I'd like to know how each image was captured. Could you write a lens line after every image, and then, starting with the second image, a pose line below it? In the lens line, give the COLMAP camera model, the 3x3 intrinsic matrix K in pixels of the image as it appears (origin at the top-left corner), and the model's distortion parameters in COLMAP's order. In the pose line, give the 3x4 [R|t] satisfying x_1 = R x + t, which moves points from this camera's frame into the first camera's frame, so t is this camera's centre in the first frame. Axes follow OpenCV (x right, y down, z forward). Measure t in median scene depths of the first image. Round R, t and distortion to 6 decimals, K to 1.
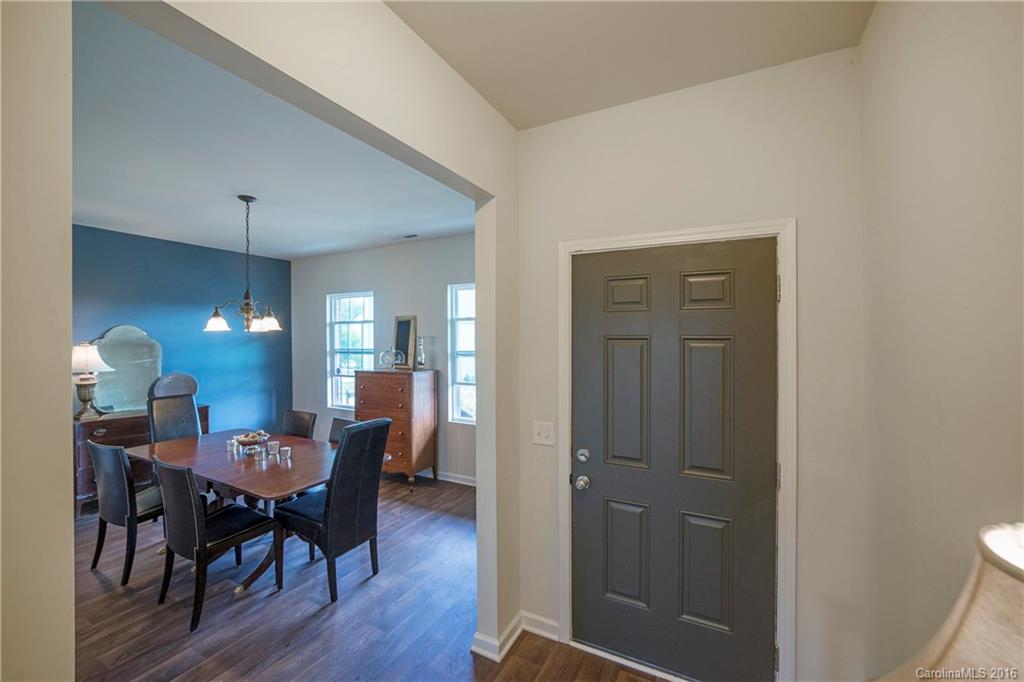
lens RADIAL K [[415.7, 0, 511.1], [0, 415.7, 344.4], [0, 0, 1]] dist [-0.008852, 0.000274]
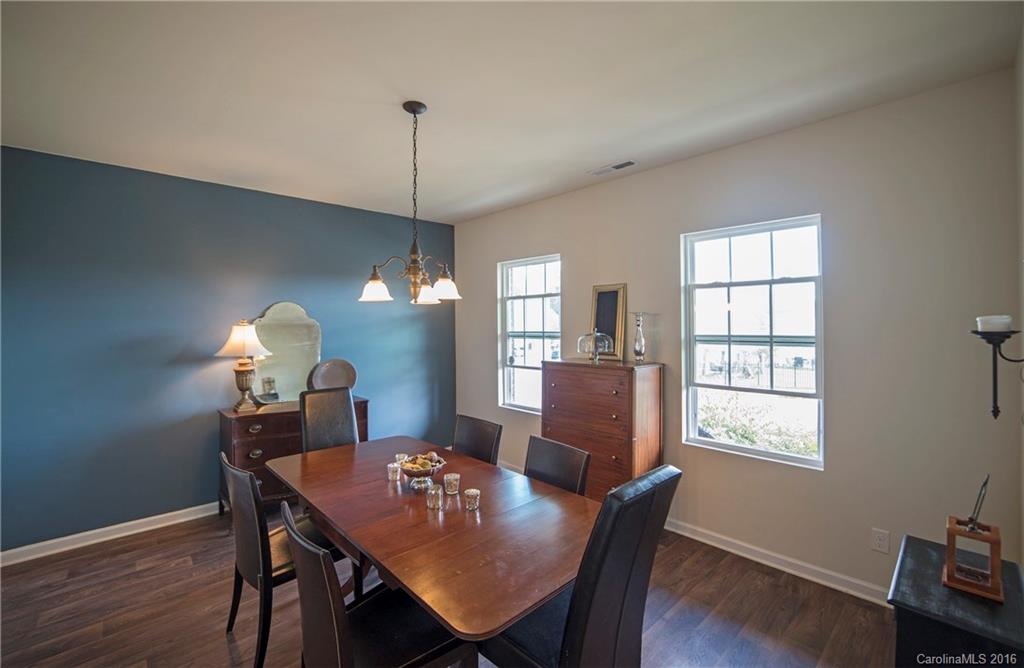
lens RADIAL K [[415.7, 0, 512.0], [0, 415.7, 334.0], [0, 0, 1]] dist [-0.025721, -0.000138]
pose [[0.953409, 0.006503, -0.301612, -0.234233], [-0.004218, 0.999957, 0.008225, 0.011539], [0.301652, -0.006570, 0.953395, 0.336818]]
